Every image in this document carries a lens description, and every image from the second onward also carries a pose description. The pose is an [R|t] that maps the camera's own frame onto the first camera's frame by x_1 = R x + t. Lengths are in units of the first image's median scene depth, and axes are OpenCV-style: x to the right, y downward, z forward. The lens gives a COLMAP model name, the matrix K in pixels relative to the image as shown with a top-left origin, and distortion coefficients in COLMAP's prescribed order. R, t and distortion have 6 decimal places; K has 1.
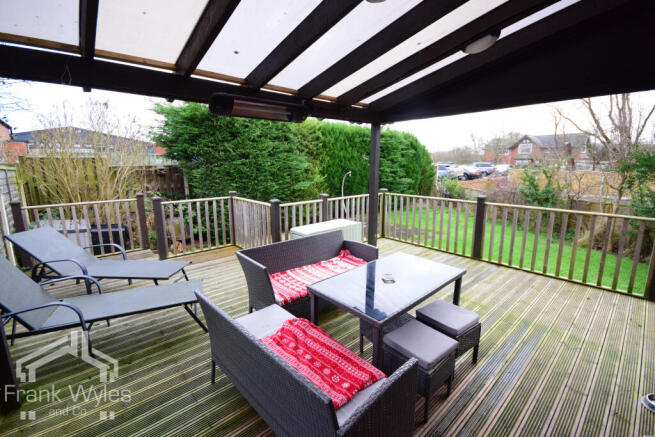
lens RADIAL K [[294.2, 0, 327.5], [0, 294.2, 218.5], [0, 0, 1]] dist [0.001064, 0.000296]
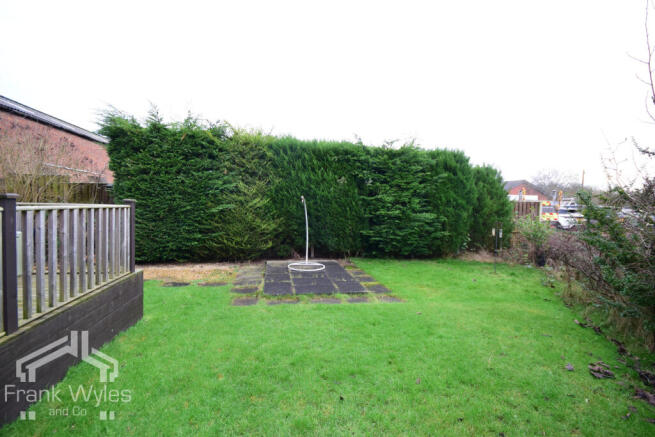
lens RADIAL K [[294.2, 0, 327.5], [0, 294.2, 218.5], [0, 0, 1]] dist [0.001064, 0.000296]
pose [[0.855866, 0.032053, -0.516203, 0.558676], [-0.119397, 0.983363, -0.136900, -0.003961], [0.503227, 0.178801, 0.845454, 0.411508]]
